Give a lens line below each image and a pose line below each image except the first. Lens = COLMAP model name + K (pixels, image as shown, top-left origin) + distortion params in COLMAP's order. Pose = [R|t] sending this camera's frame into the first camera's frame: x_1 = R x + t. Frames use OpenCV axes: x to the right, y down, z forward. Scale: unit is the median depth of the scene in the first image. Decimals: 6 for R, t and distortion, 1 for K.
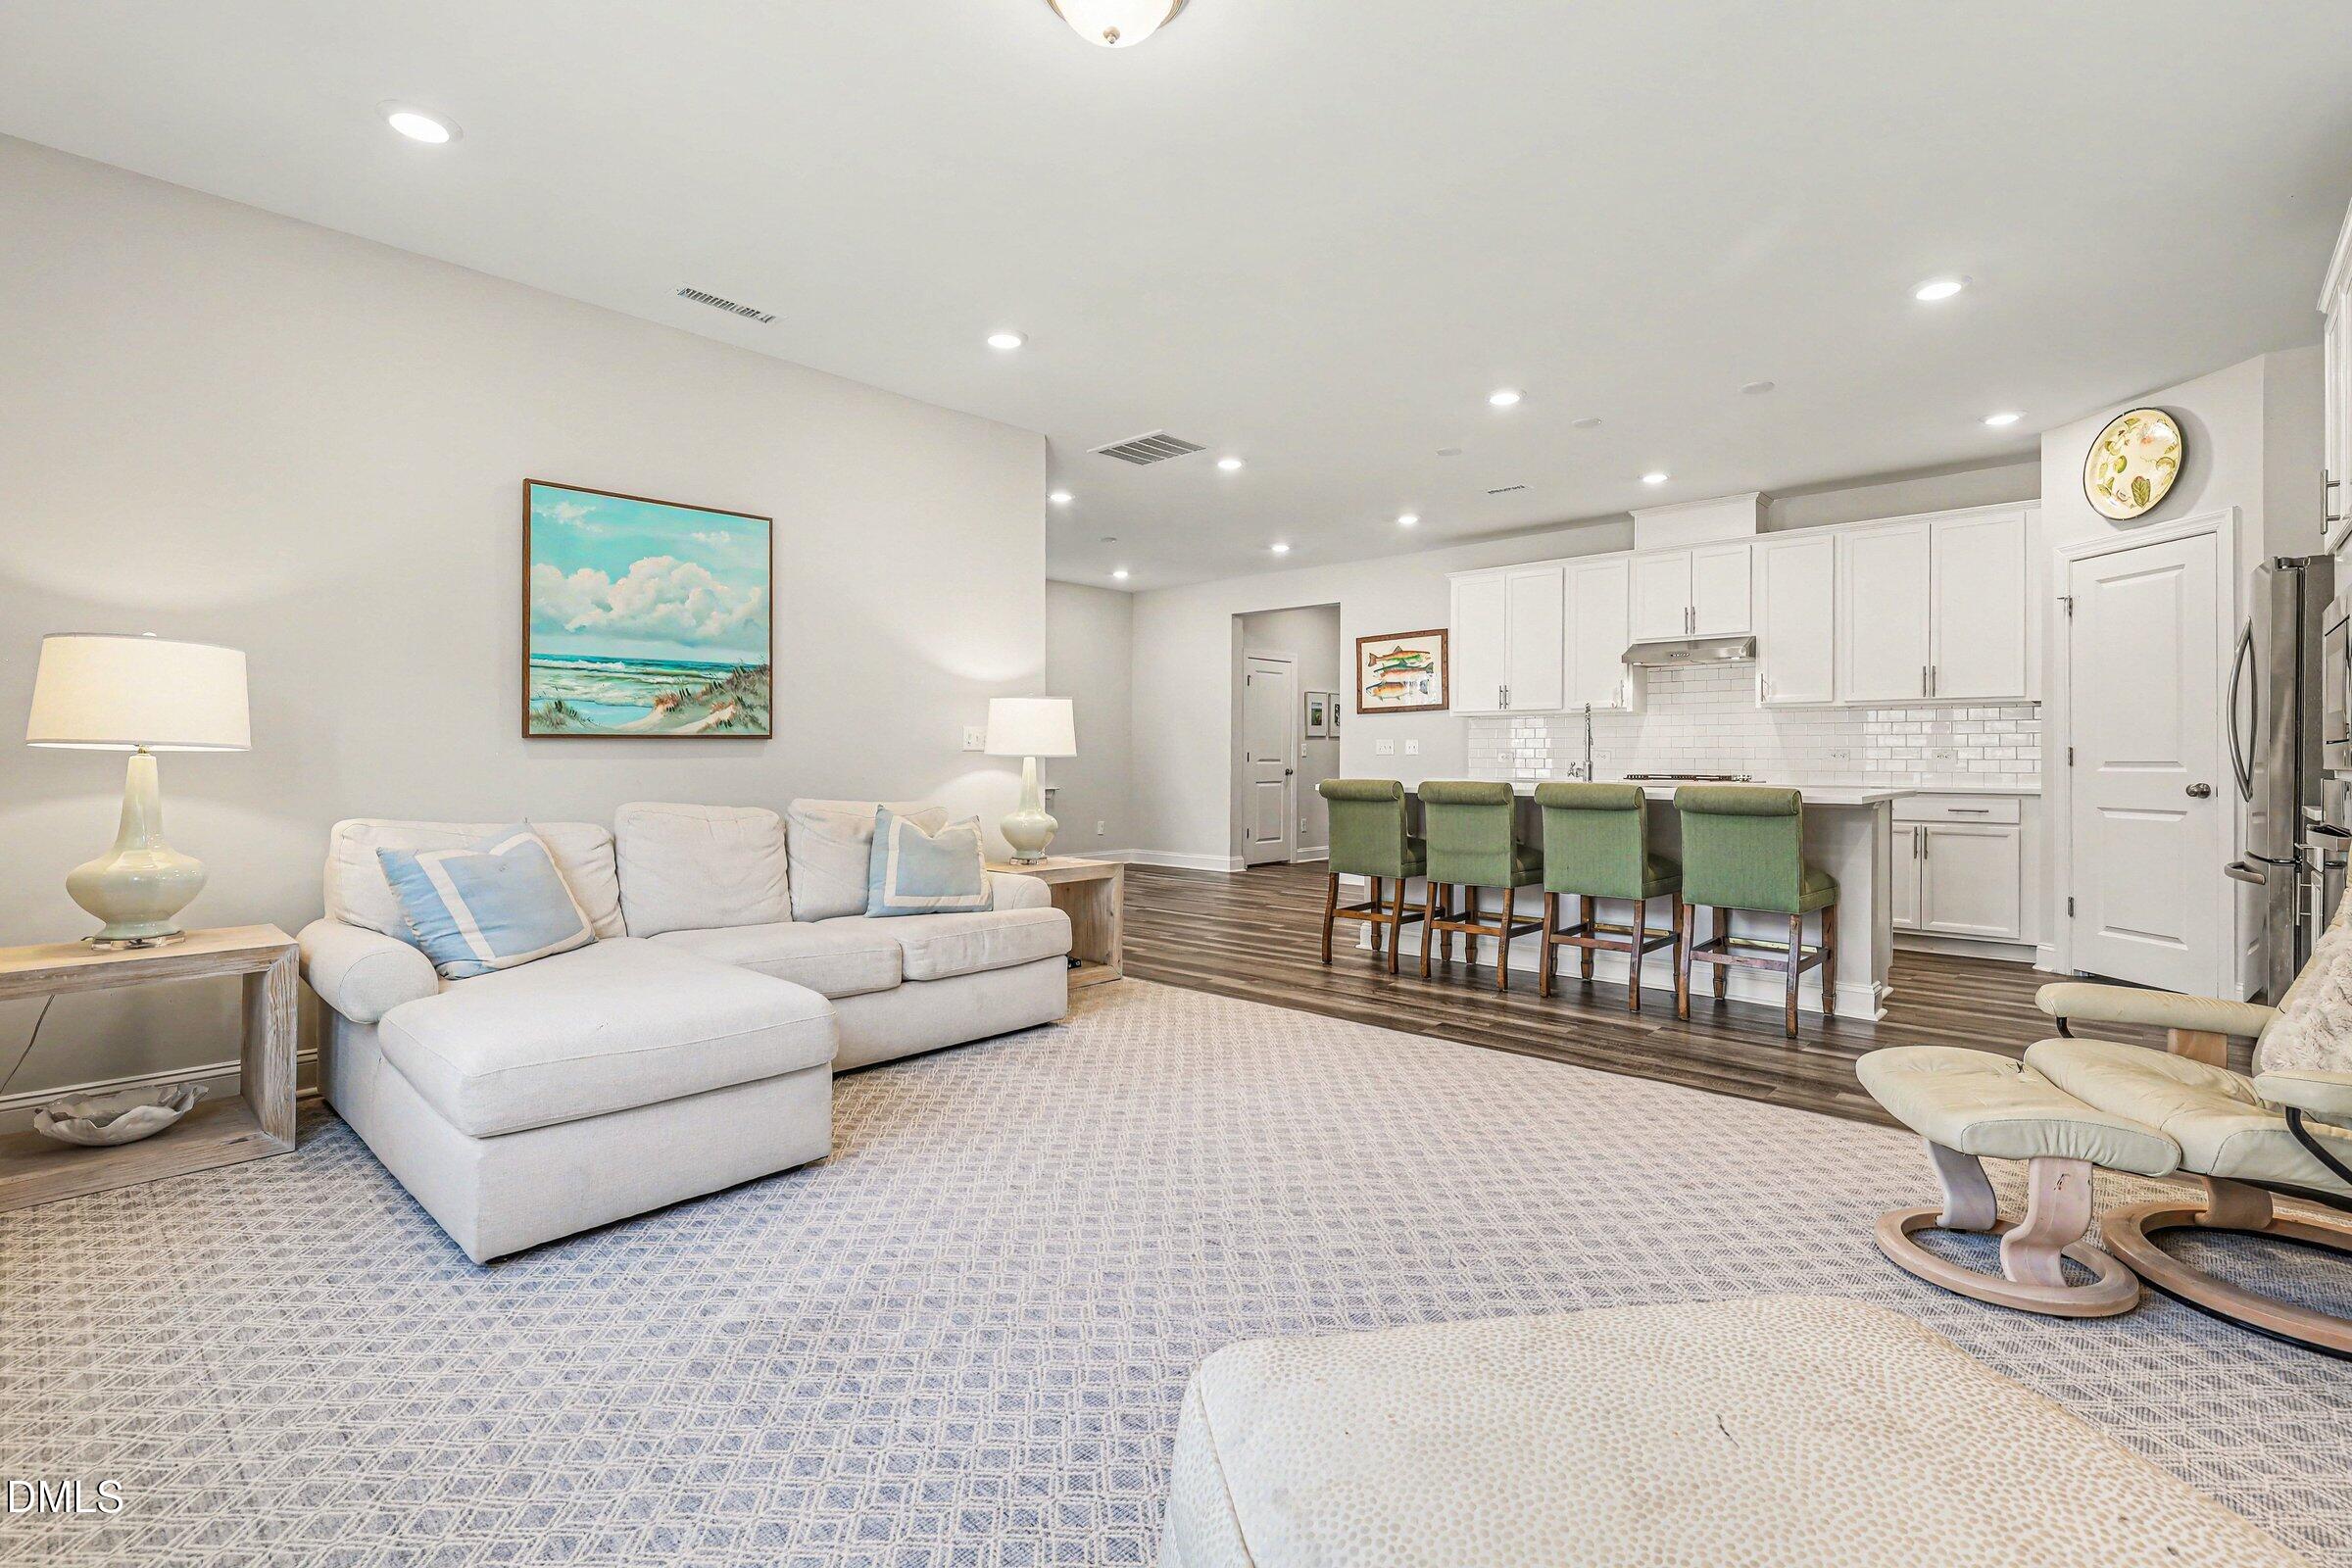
lens RADIAL K [[1072.9, 0, 1174.6], [0, 1072.9, 755.6], [0, 0, 1]] dist [-0.000598, 0.000552]
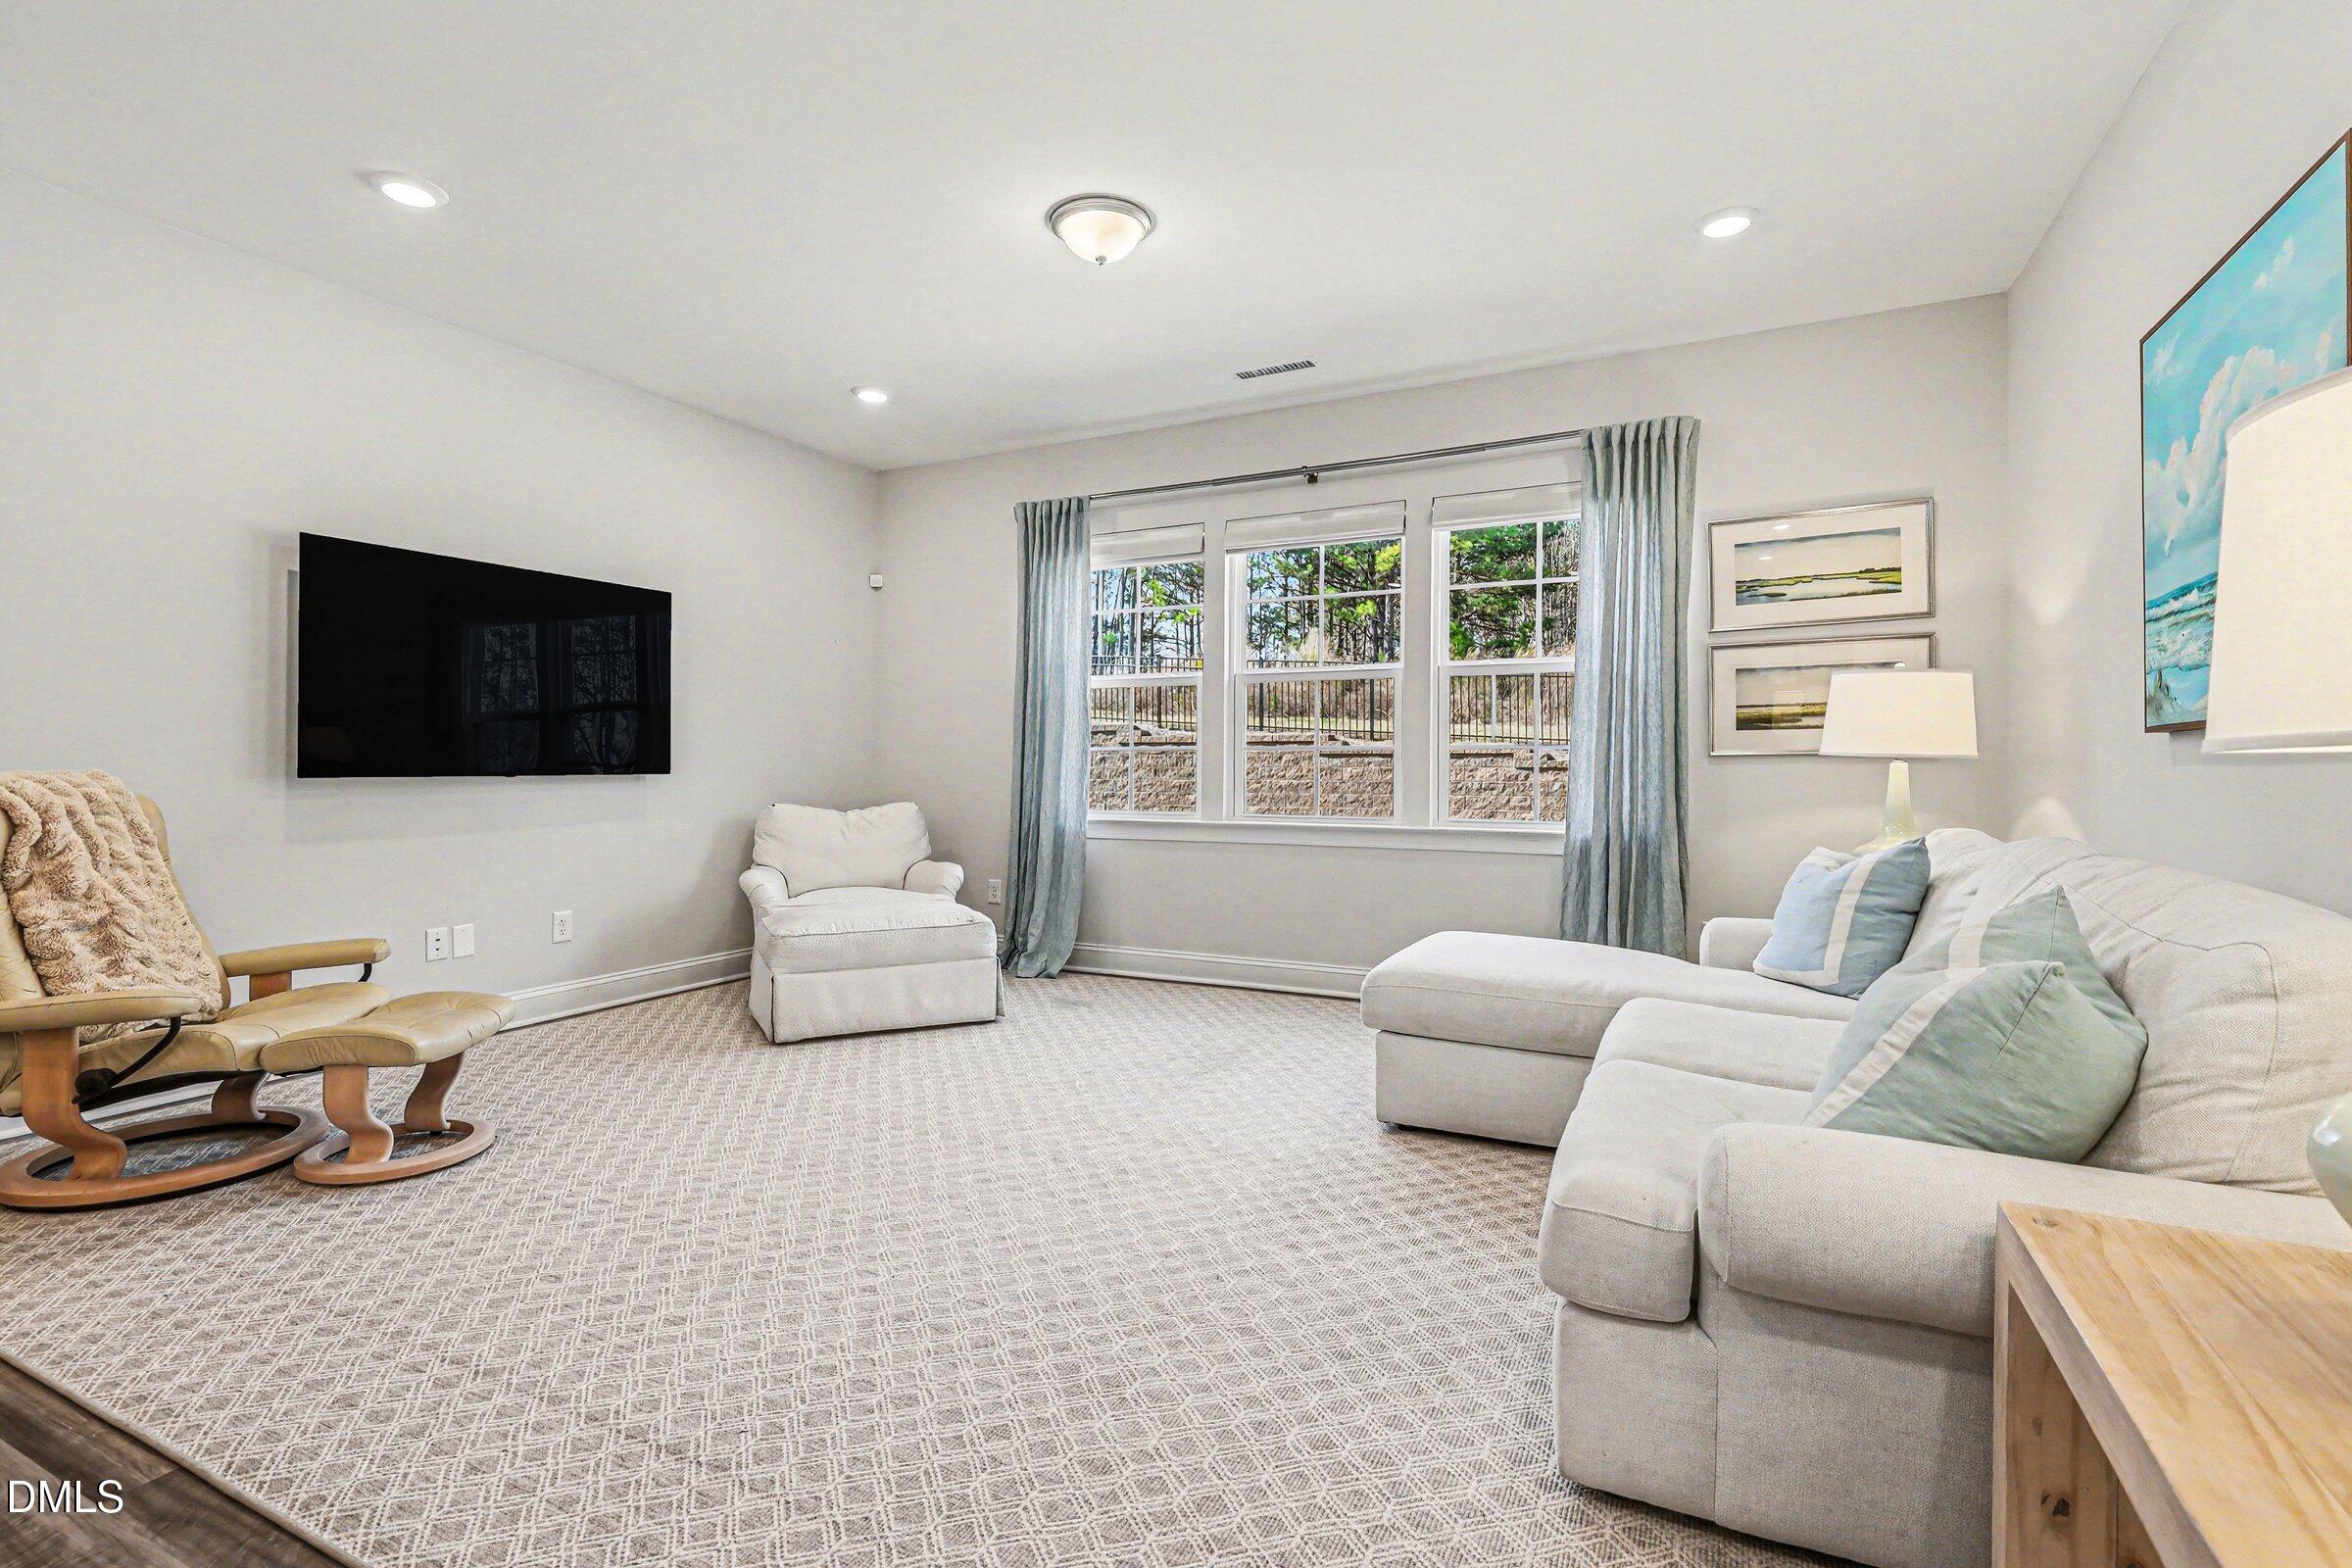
lens RADIAL K [[1072.9, 0, 1176.9], [0, 1072.9, 760.4], [0, 0, 1]] dist [-0.000598, 0.000552]
pose [[-0.959465, -0.004516, -0.281791, 0.094079], [-0.003451, 0.999985, -0.004274, 0.002940], [0.281806, -0.003129, -0.959466, 0.956550]]
